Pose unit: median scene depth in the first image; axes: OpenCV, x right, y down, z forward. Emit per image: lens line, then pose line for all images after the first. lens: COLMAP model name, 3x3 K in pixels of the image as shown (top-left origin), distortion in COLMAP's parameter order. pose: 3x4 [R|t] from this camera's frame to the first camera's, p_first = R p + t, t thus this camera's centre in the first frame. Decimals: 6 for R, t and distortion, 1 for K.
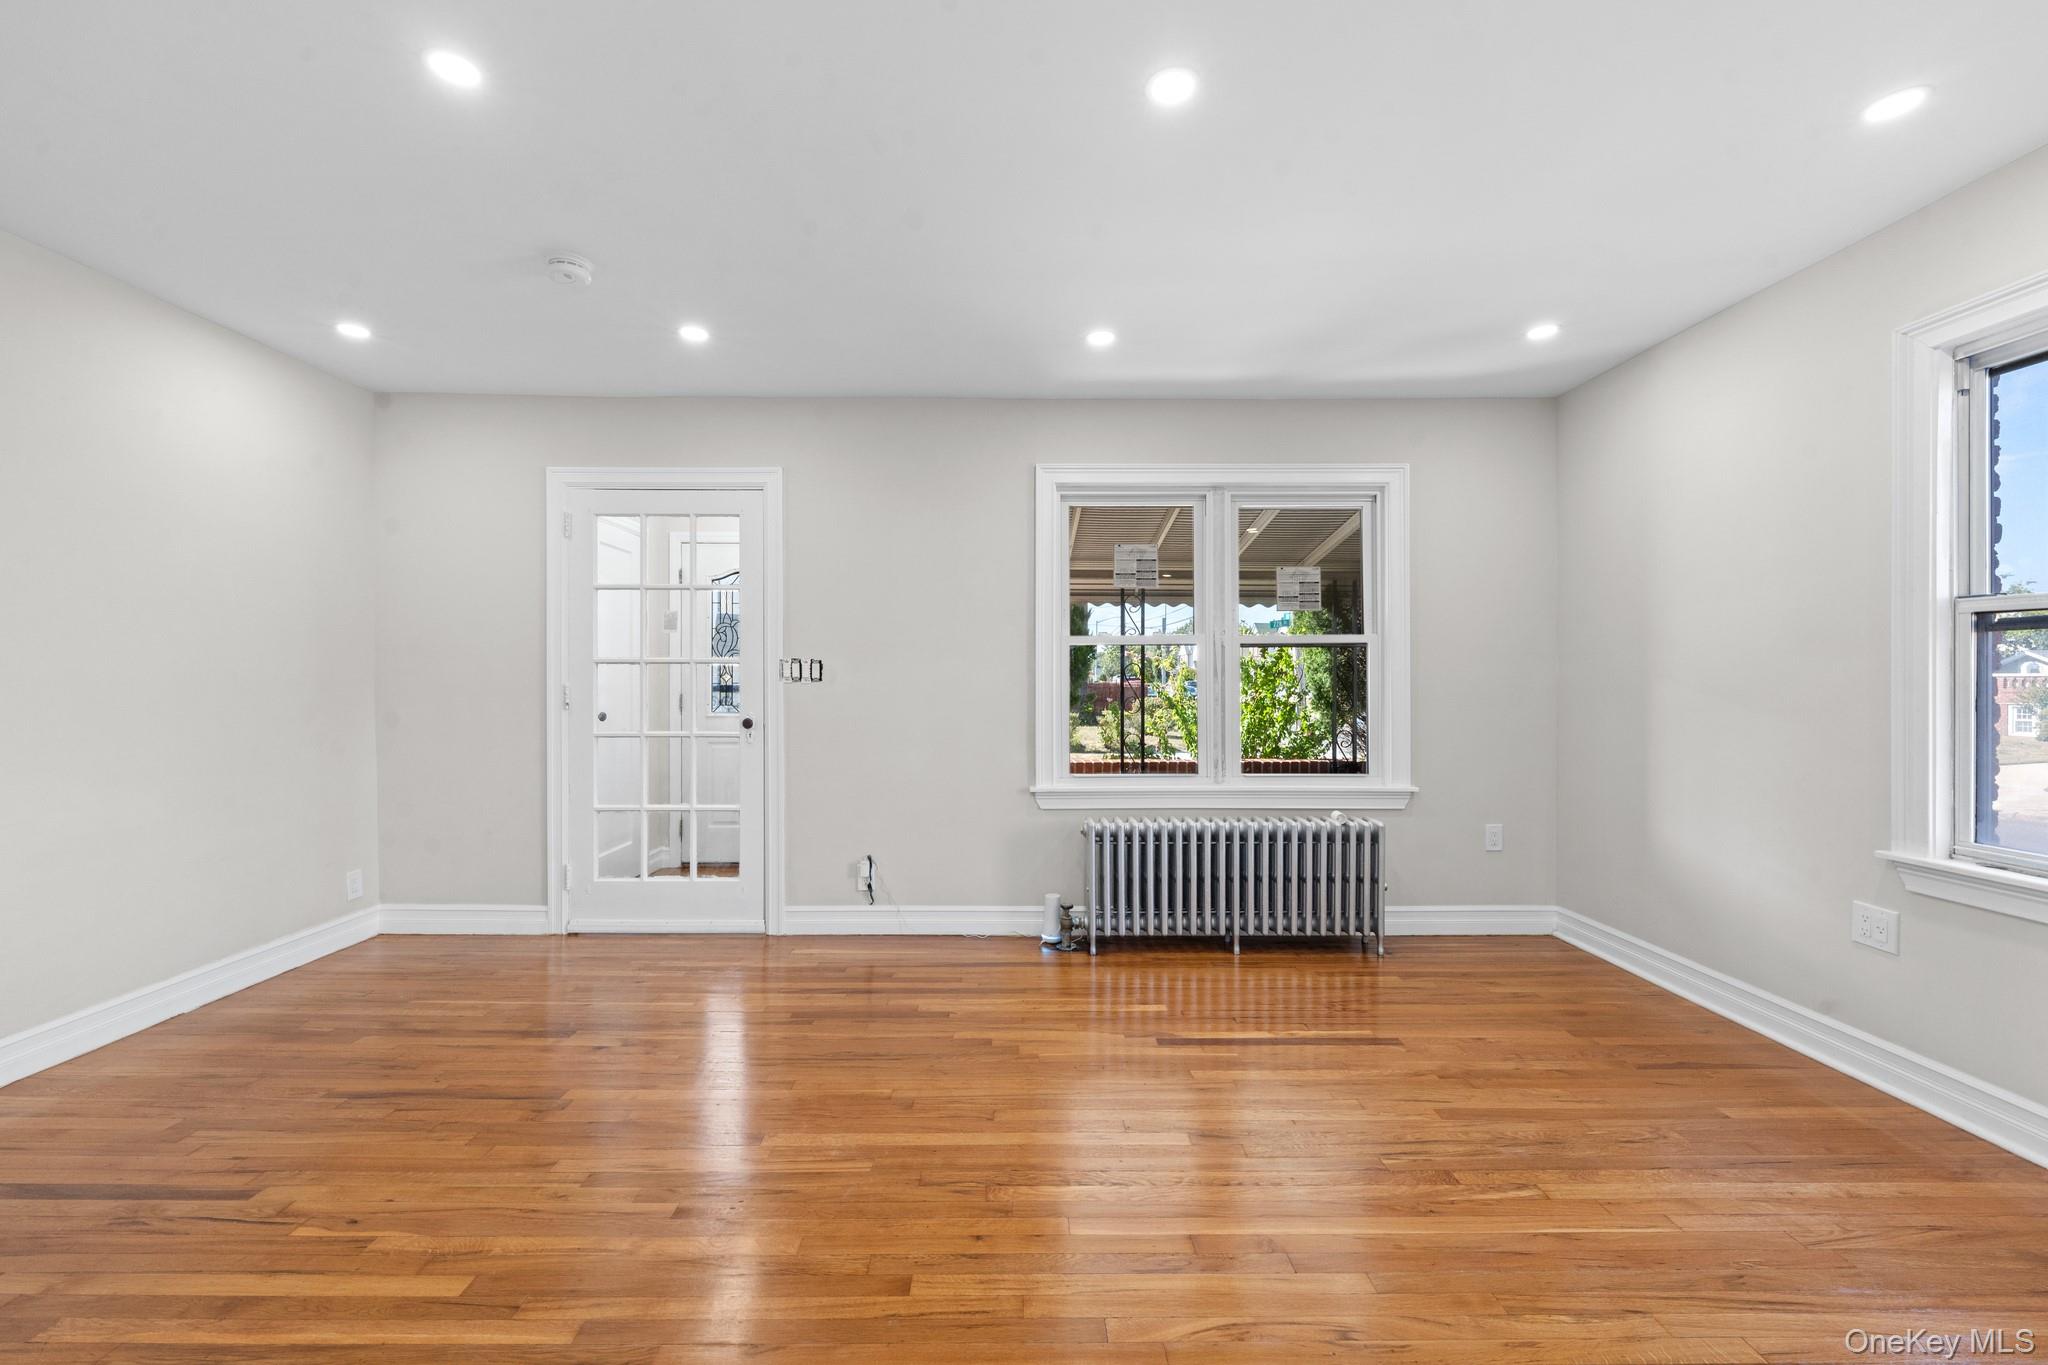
lens RADIAL K [[820.7, 0, 1014.4], [0, 820.7, 688.5], [0, 0, 1]] dist [-0.000186, -0.000602]
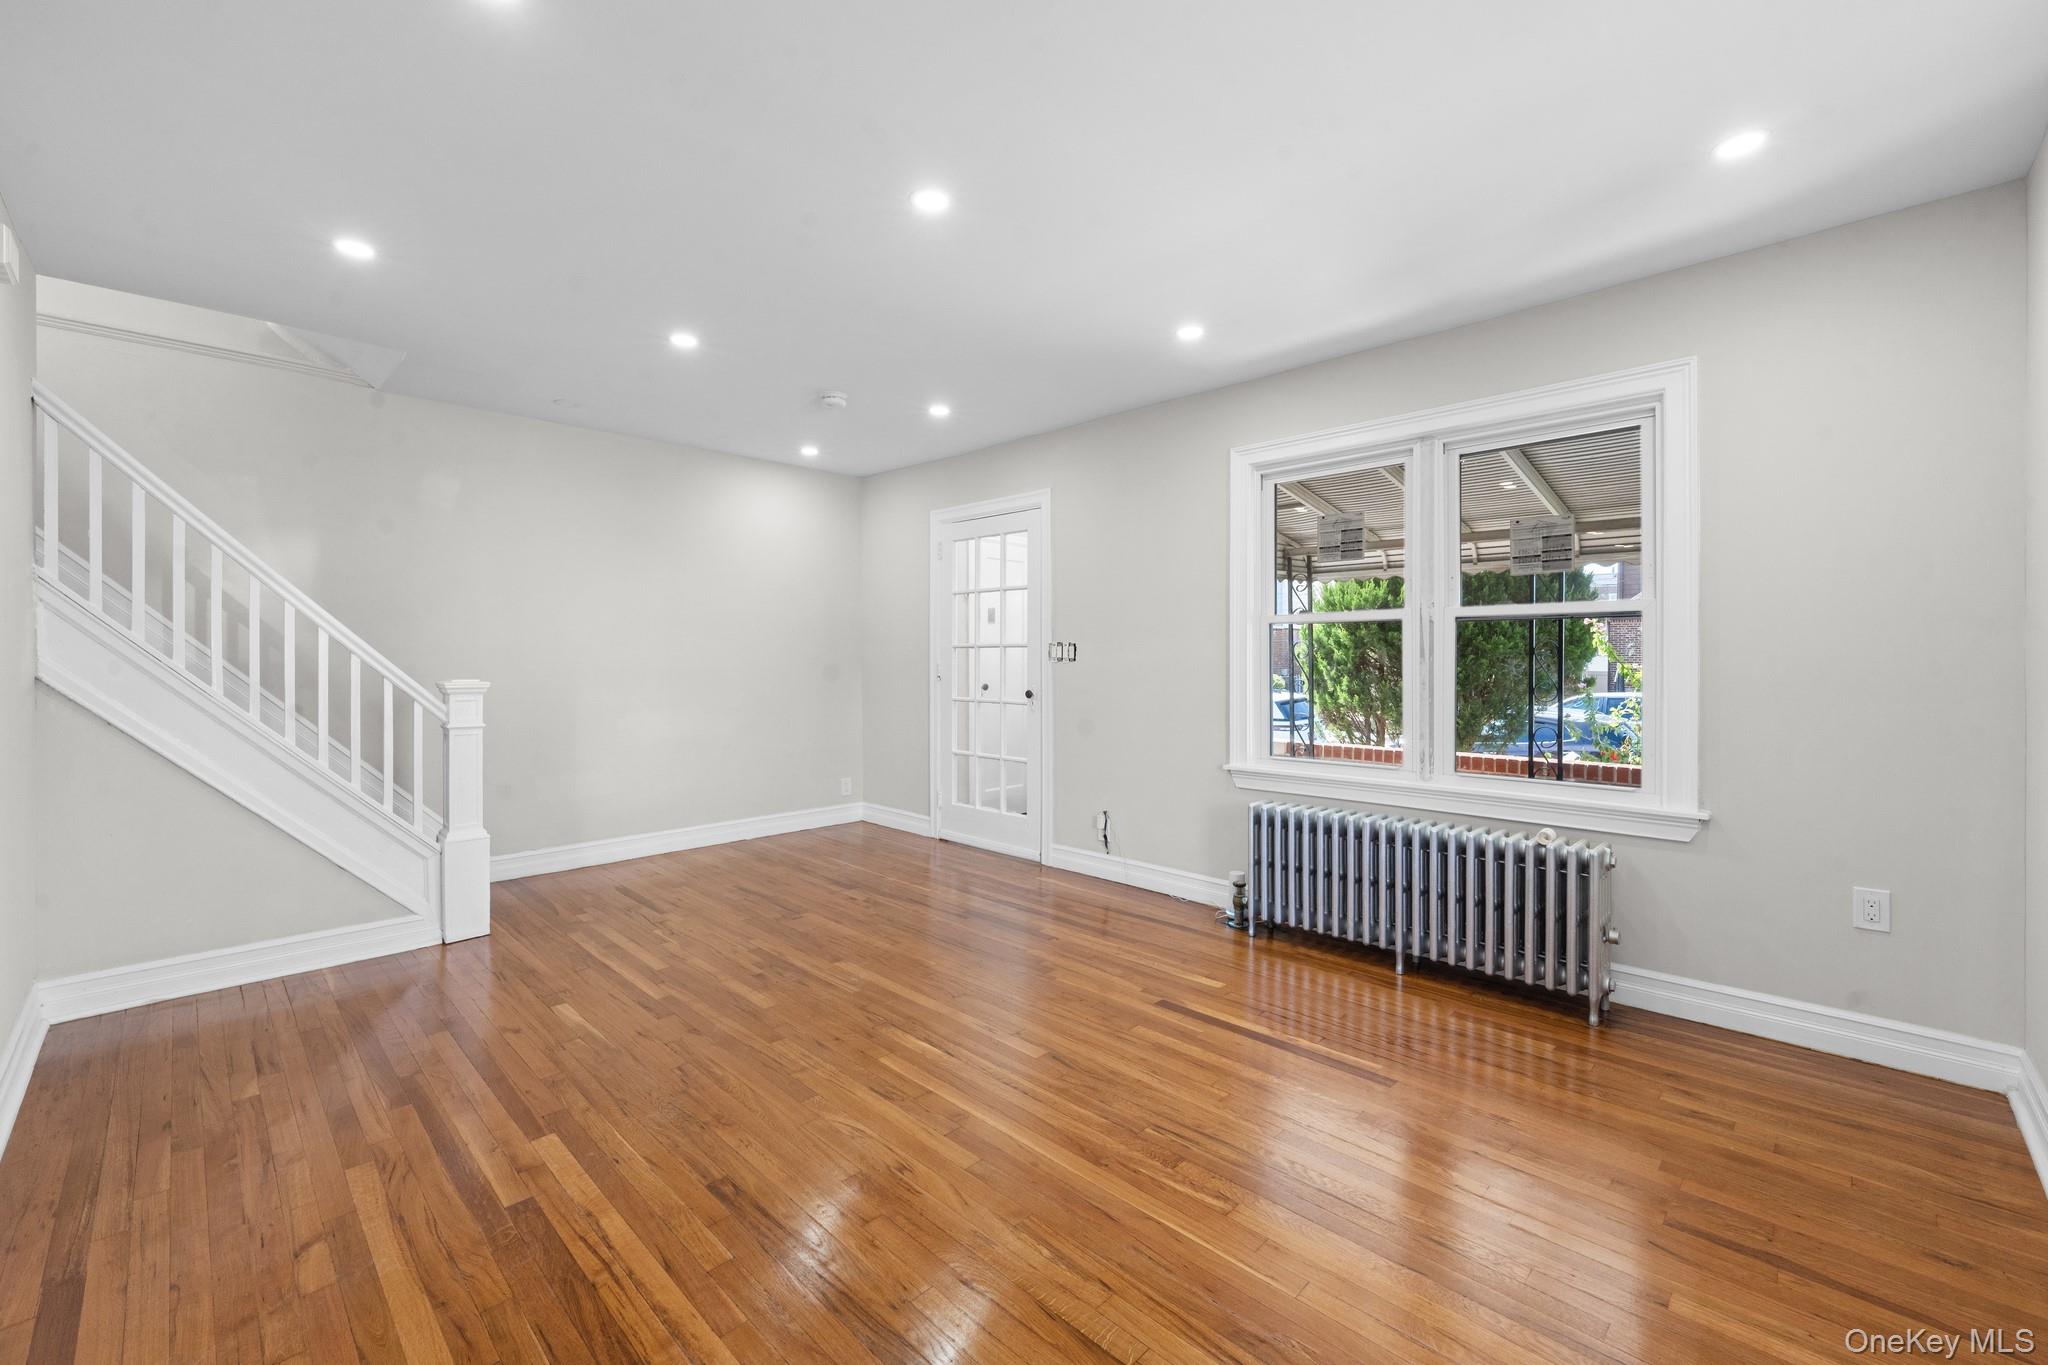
lens RADIAL K [[832.0, 0, 1022.1], [0, 832.0, 670.3], [0, 0, 1]] dist [-0.000752, -0.000586]
pose [[0.709658, 0.009444, -0.704483, 0.586854], [-0.008819, 0.999951, 0.004521, -0.000128], [0.704491, 0.003004, 0.709706, 0.083334]]
